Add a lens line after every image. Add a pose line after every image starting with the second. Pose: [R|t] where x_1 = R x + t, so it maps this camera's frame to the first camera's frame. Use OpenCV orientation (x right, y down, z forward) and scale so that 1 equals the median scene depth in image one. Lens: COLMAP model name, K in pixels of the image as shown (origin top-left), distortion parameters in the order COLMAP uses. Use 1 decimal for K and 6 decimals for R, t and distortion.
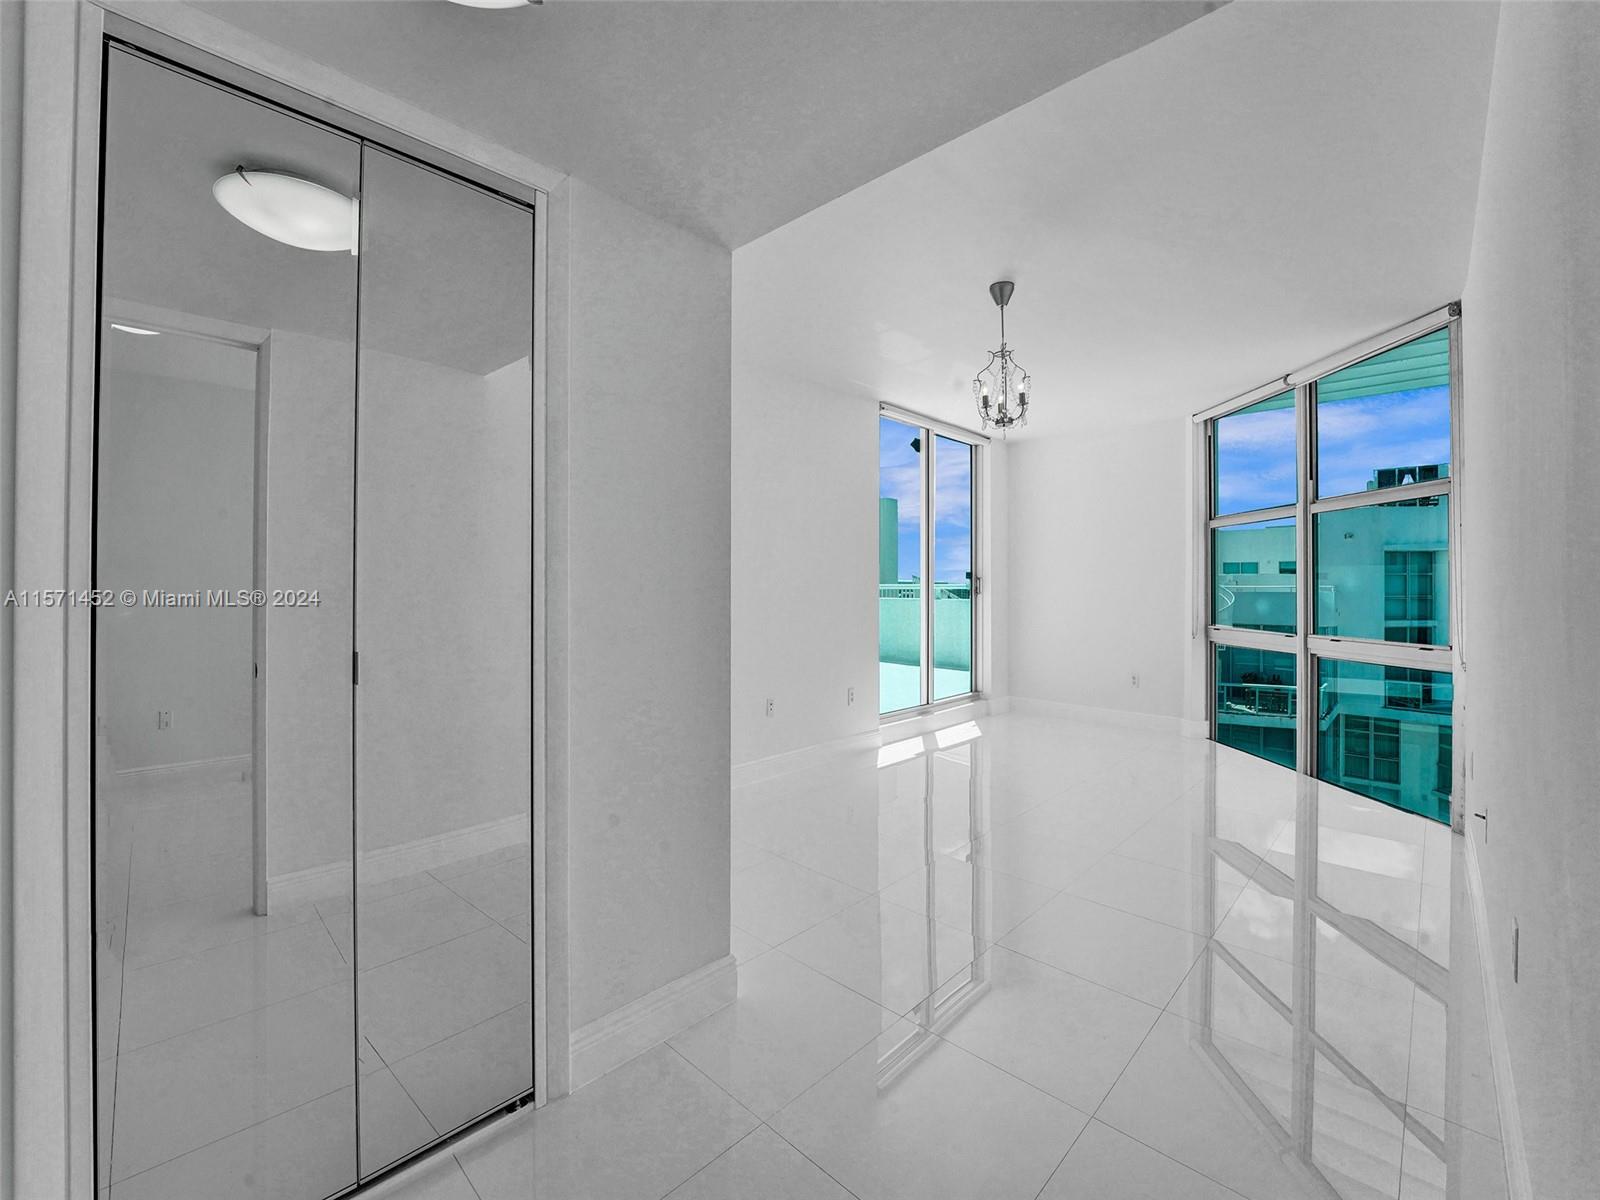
lens RADIAL K [[673.5, 0, 817.9], [0, 673.5, 590.9], [0, 0, 1]] dist [-0.015203, -0.000556]
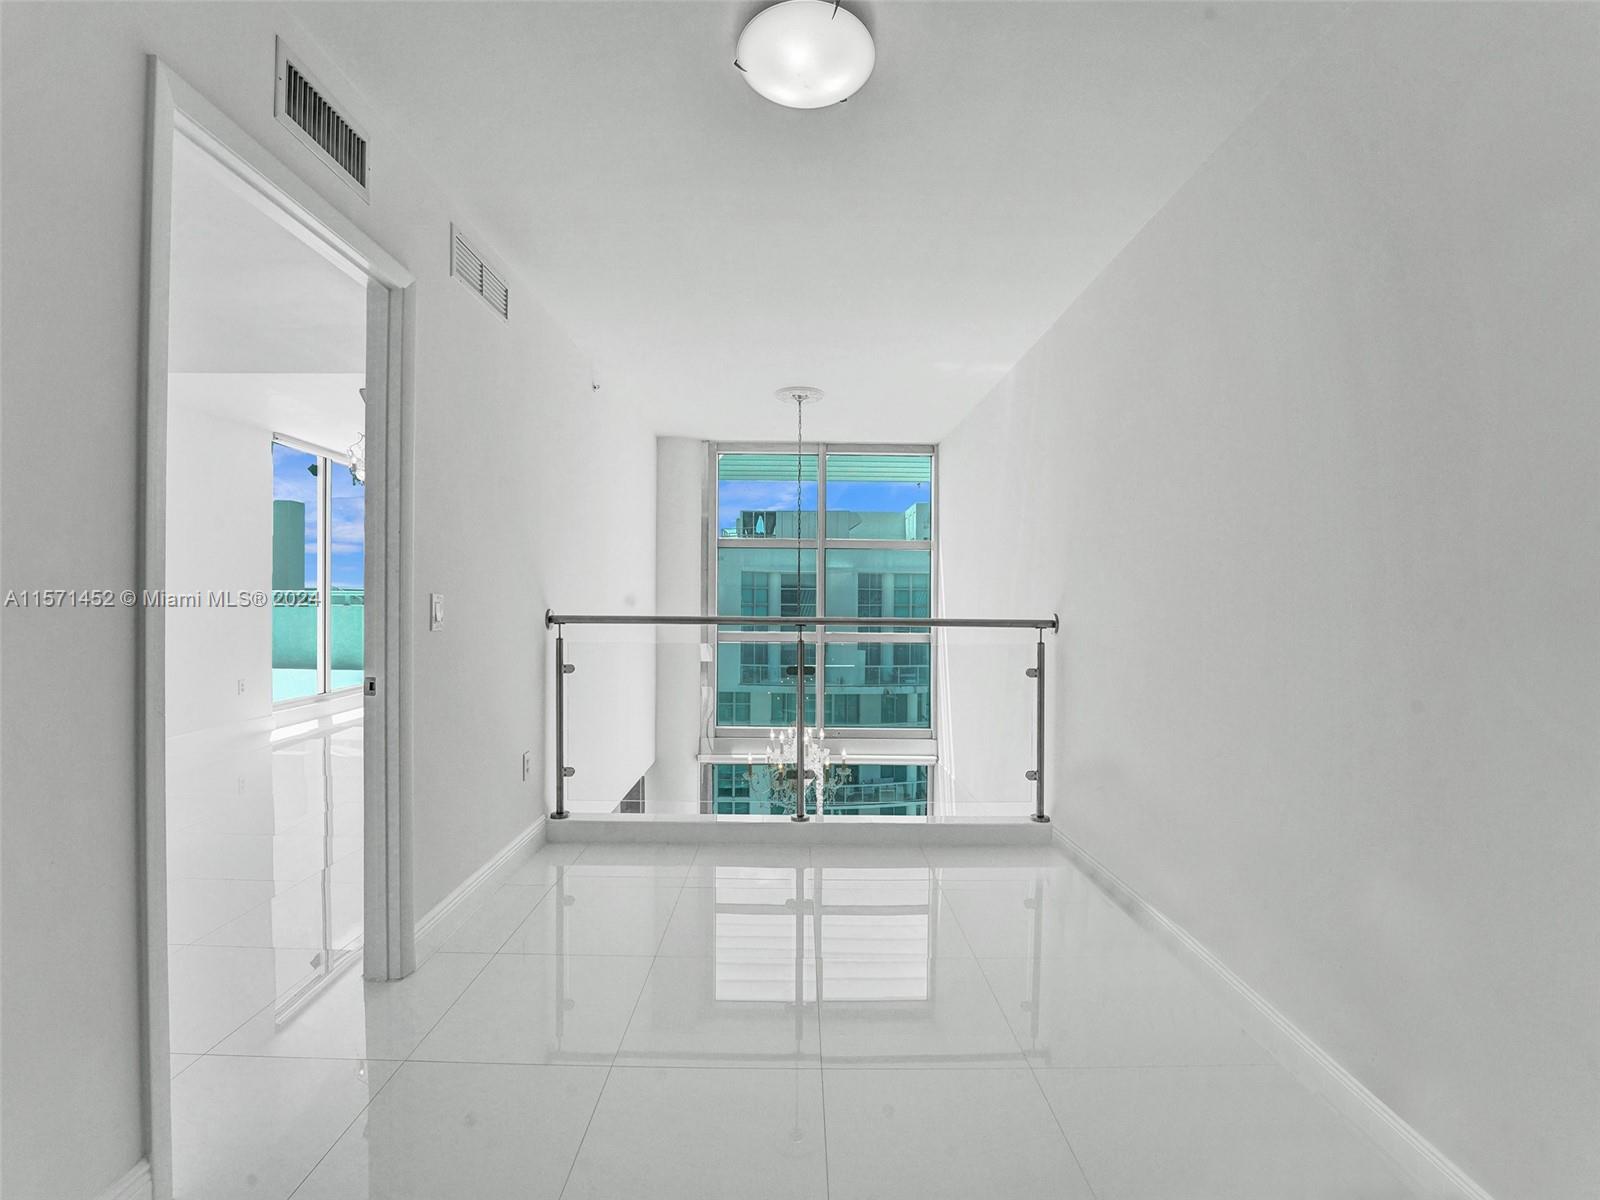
lens RADIAL K [[658.5, 0, 807.9], [0, 658.5, 600.9], [0, 0, 1]] dist [-0.014224, 0.000632]
pose [[0.712919, 0.001995, 0.701244, -0.036424], [-0.003073, 0.999995, 0.000279, 0.005536], [-0.701240, -0.002354, 0.712922, -0.423045]]
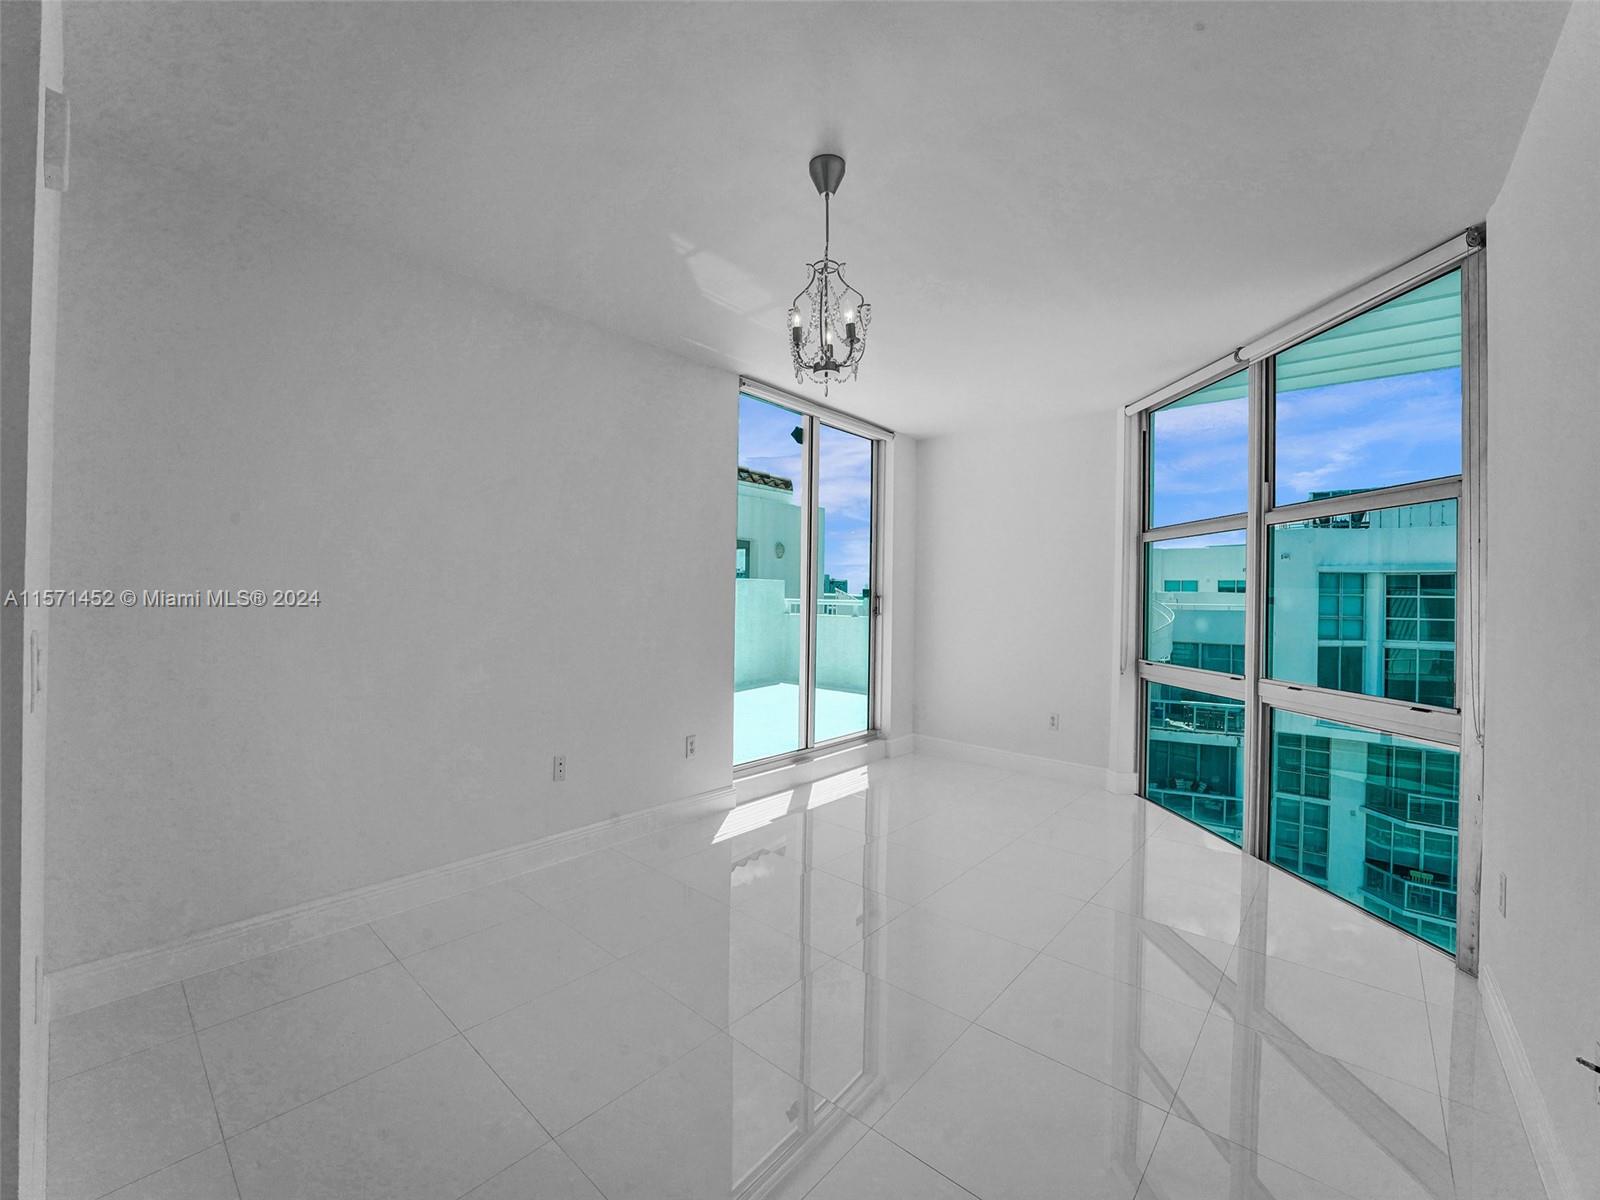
lens RADIAL K [[658.5, 0, 807.9], [0, 658.5, 600.9], [0, 0, 1]] dist [-0.014224, 0.000632]
pose [[0.998828, 0.016311, 0.045569, 0.132955], [-0.016298, 0.999867, -0.000670, -0.013566], [-0.045574, -0.000073, 0.998961, 0.203928]]
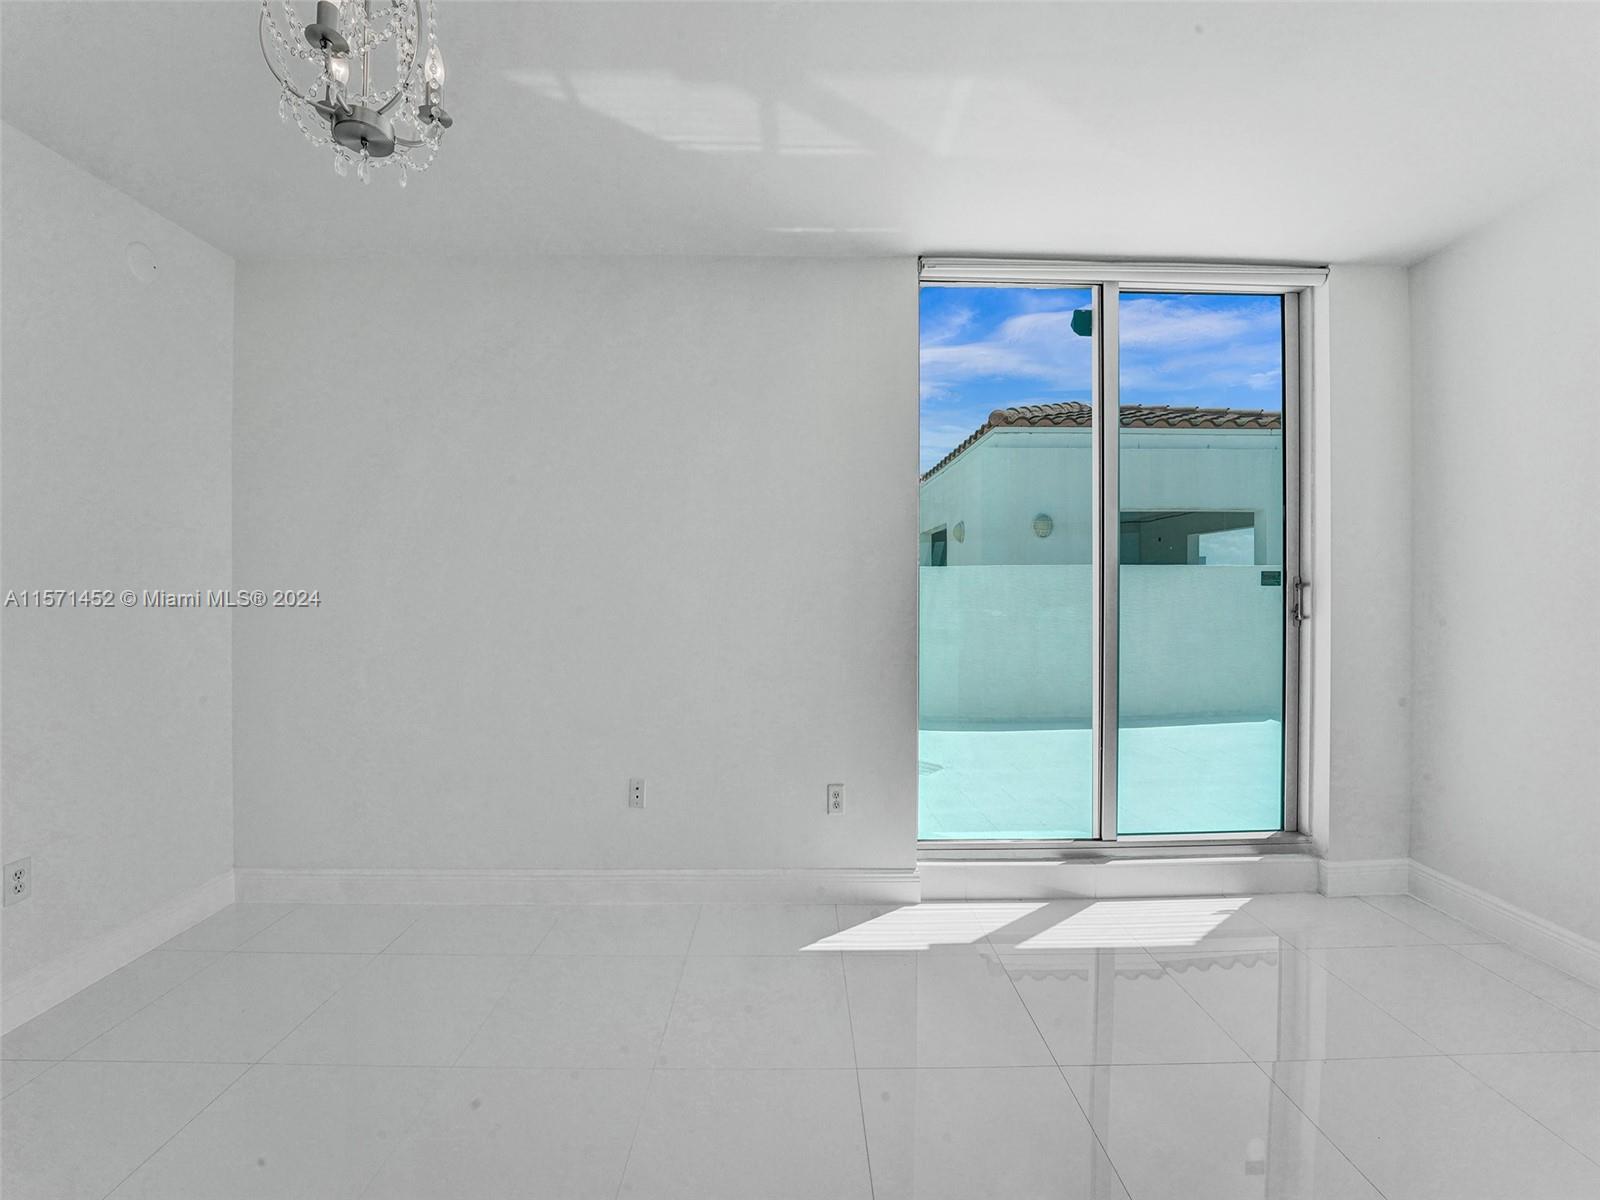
lens RADIAL K [[658.5, 0, 807.9], [0, 658.5, 600.9], [0, 0, 1]] dist [-0.014224, 0.000632]
pose [[0.698978, 0.002083, -0.715140, 0.380089], [-0.004100, 0.999991, -0.001095, -0.006237], [0.715131, 0.003698, 0.698980, 0.540465]]
